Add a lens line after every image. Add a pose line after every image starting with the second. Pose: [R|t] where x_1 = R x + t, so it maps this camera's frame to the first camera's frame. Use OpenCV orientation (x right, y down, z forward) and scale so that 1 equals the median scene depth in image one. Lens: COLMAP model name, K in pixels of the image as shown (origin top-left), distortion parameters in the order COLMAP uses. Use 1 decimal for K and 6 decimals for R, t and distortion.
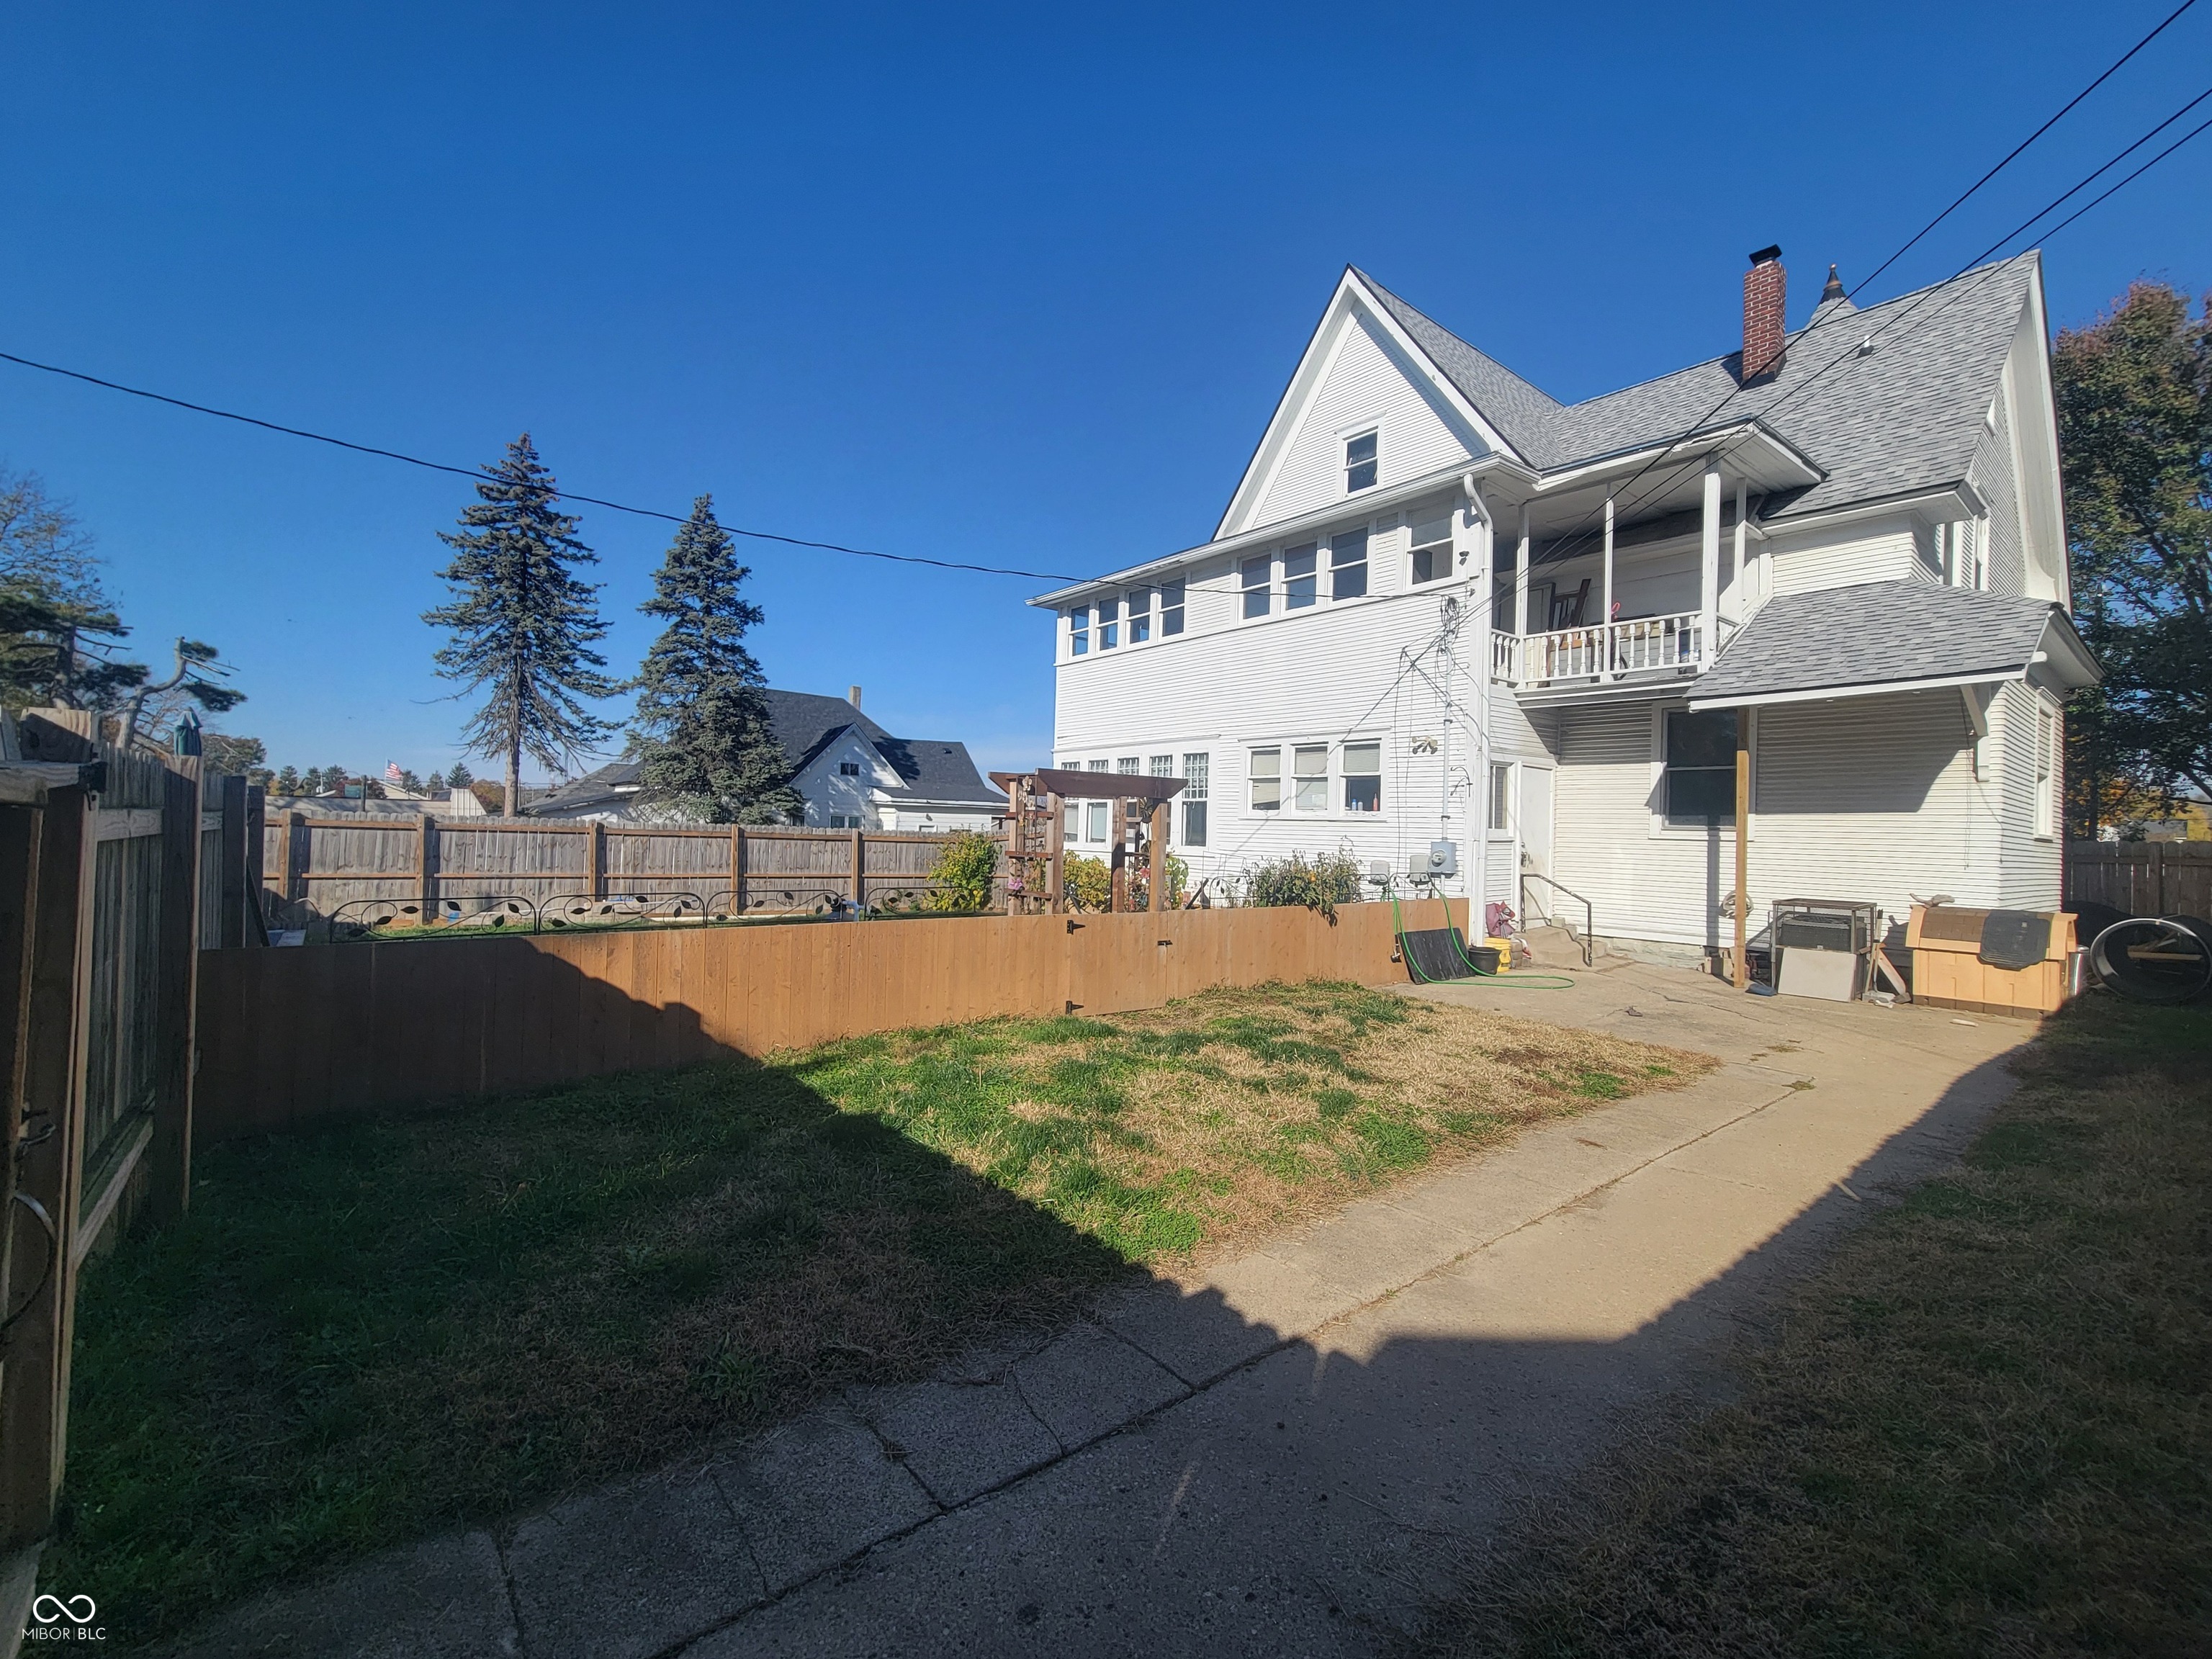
lens RADIAL K [[939.6, 0, 1101.0], [0, 939.6, 823.6], [0, 0, 1]] dist [0.008903, -0.005087]
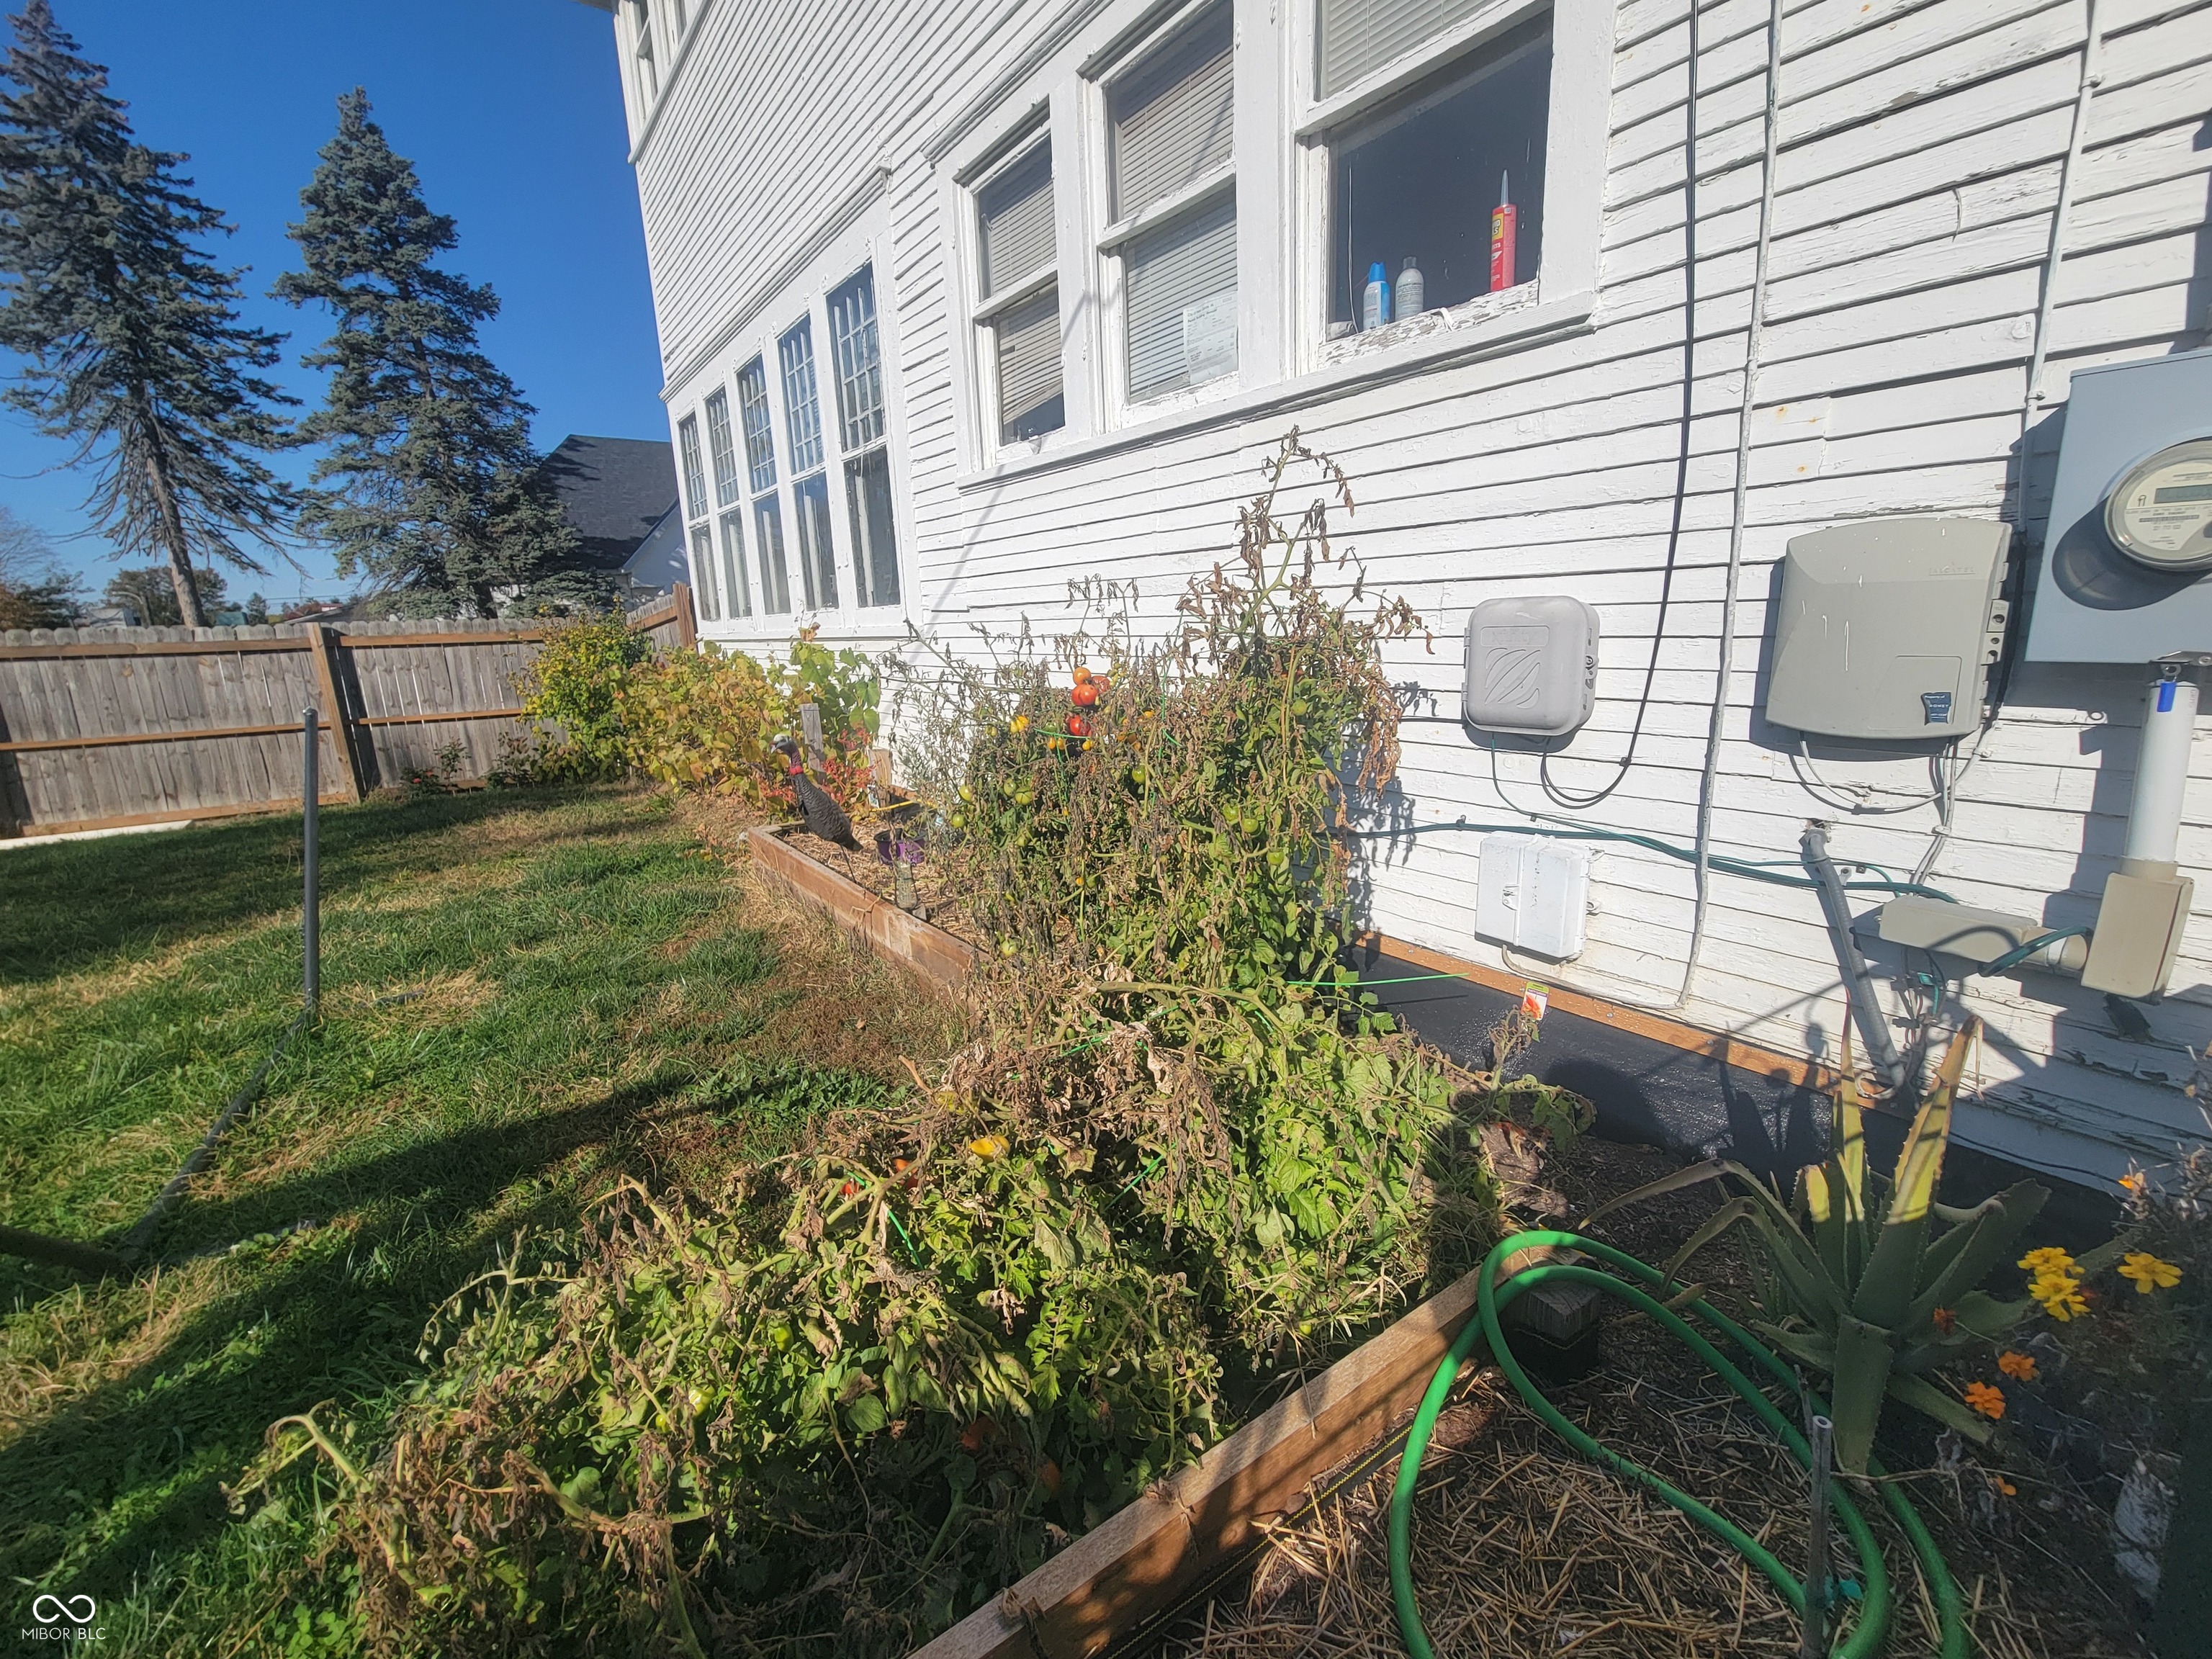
lens RADIAL K [[926.8, 0, 1106.0], [0, 926.8, 829.5], [0, 0, 1]] dist [0.004948, 0.000161]
pose [[0.996352, -0.053795, -0.066245, 0.161660], [0.067928, 0.969836, 0.234104, 0.024543], [0.051653, -0.237750, 0.969952, 0.576732]]
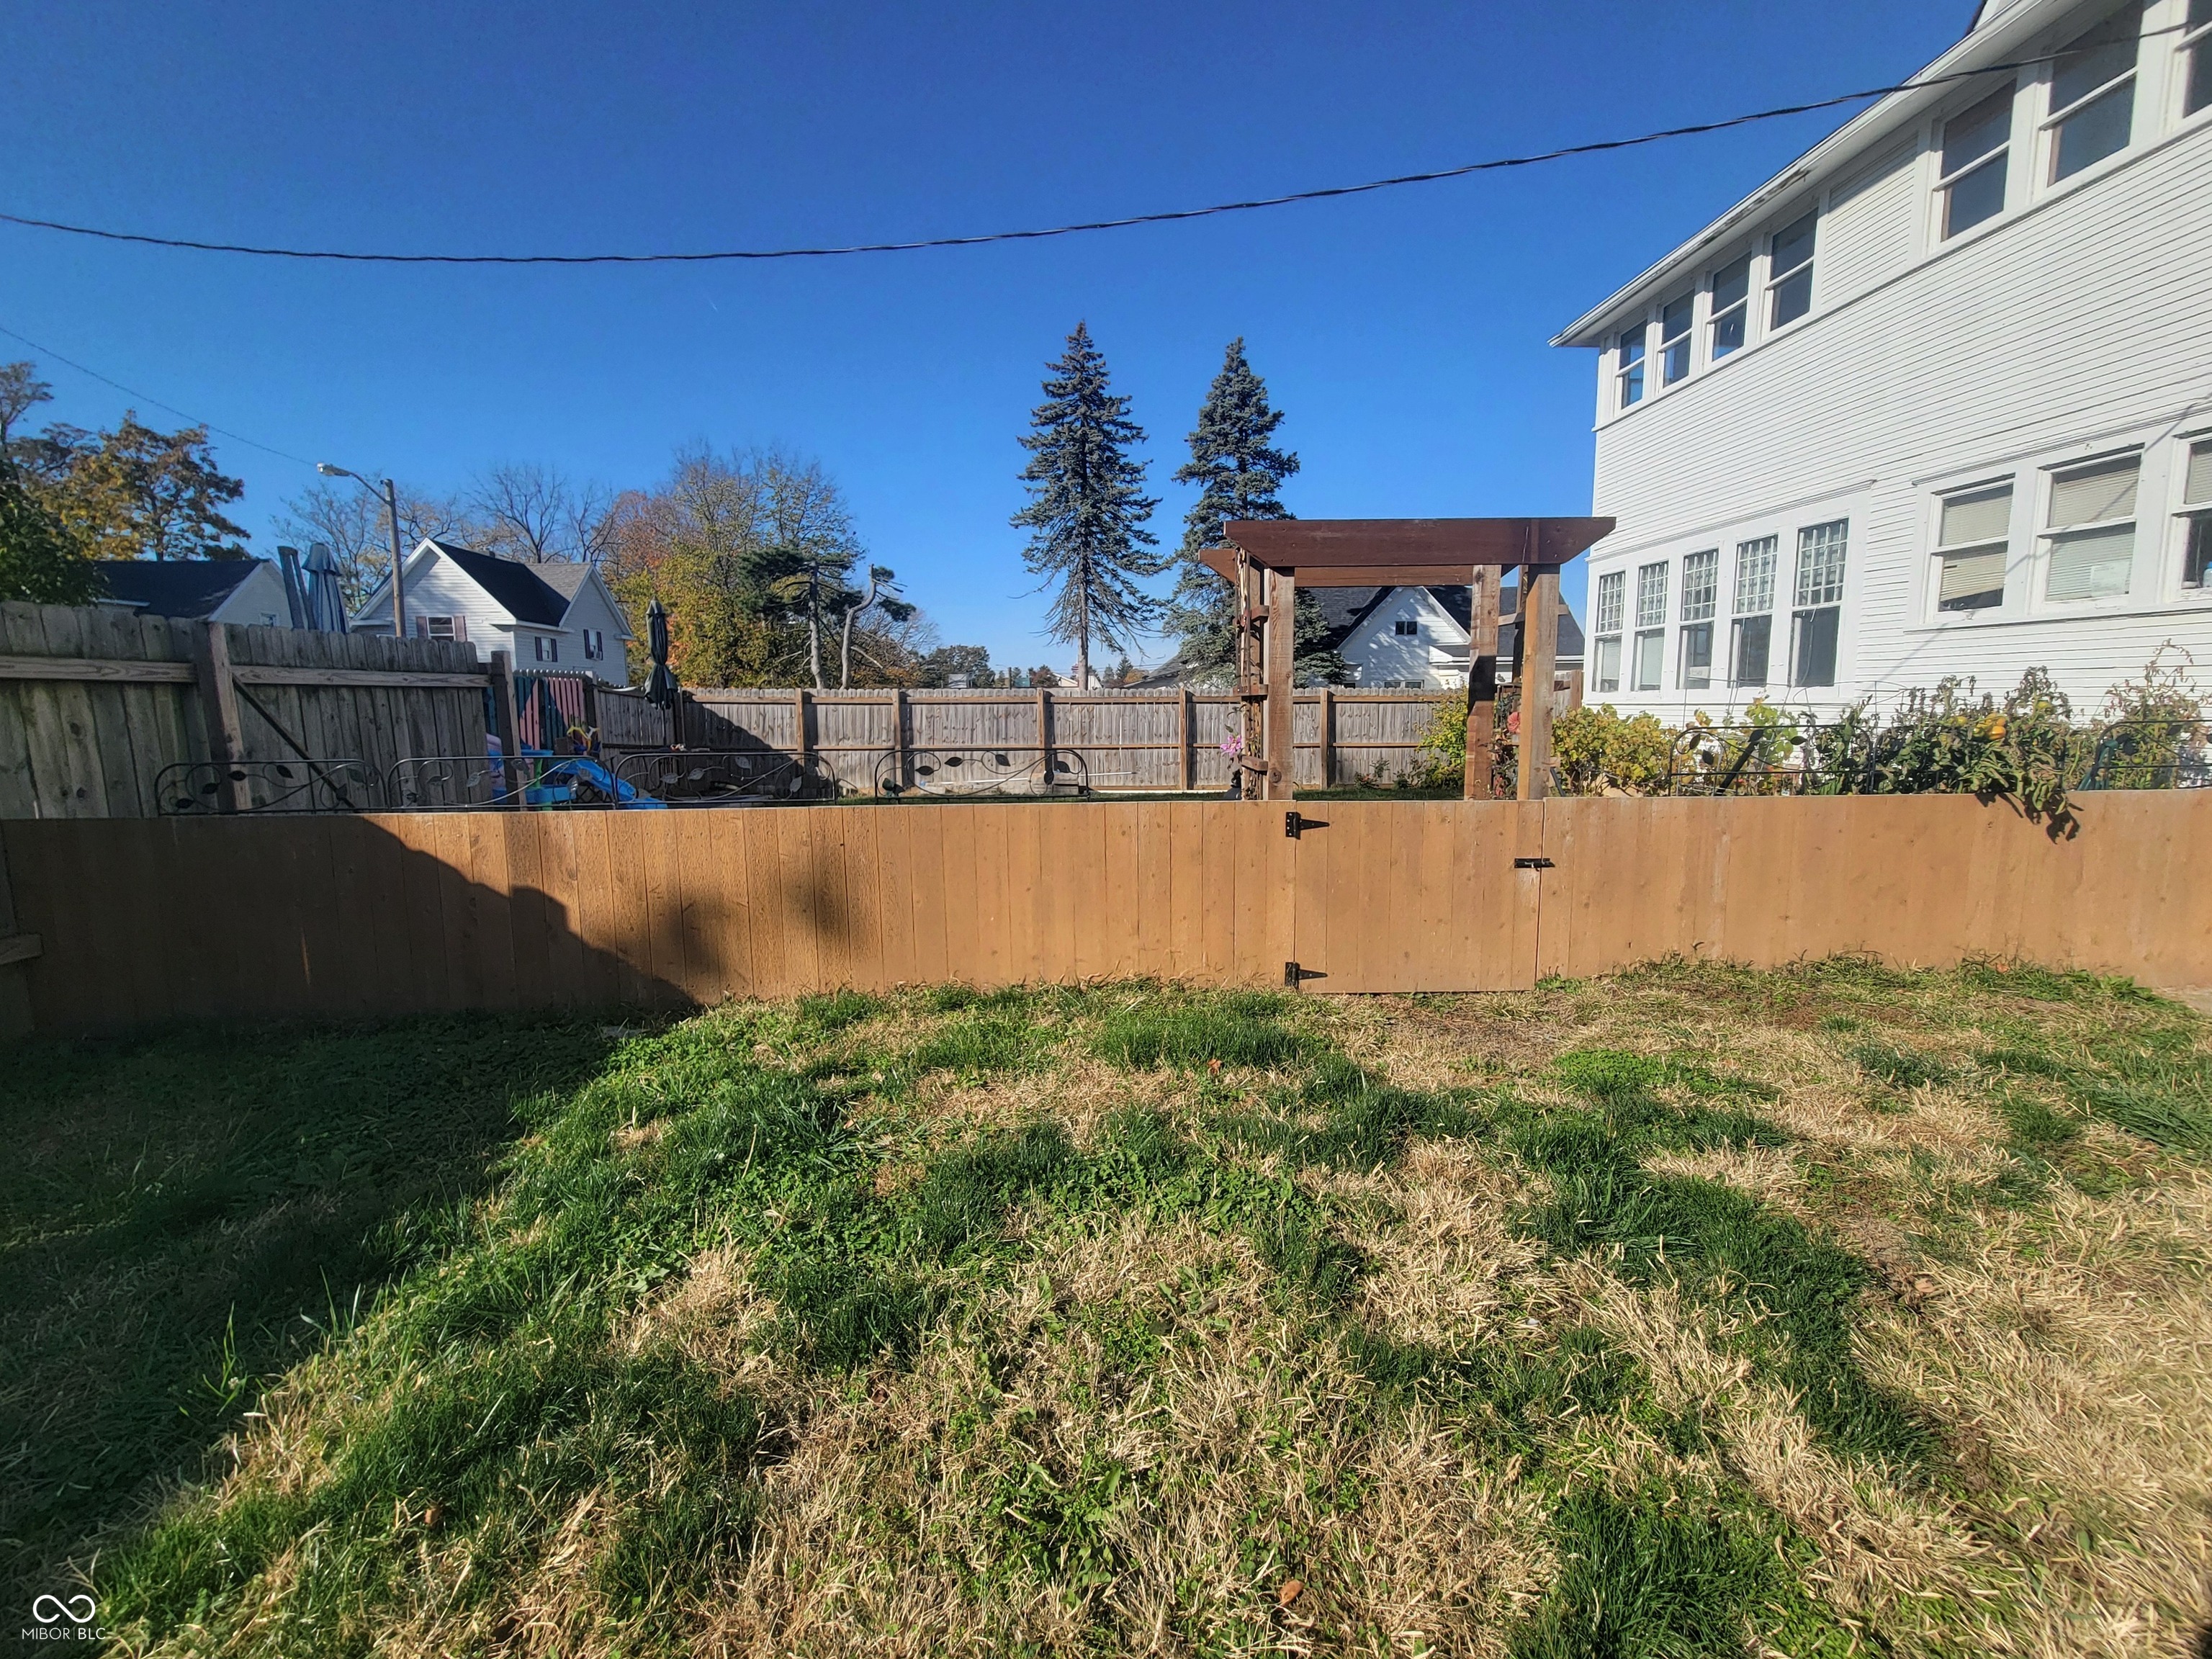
lens RADIAL K [[939.6, 0, 1101.0], [0, 939.6, 823.6], [0, 0, 1]] dist [0.008903, -0.005087]
pose [[0.805014, 0.040051, -0.591903, 0.079486], [0.038873, 0.992013, 0.119993, 0.017547], [0.591981, -0.119605, 0.797028, 0.216107]]
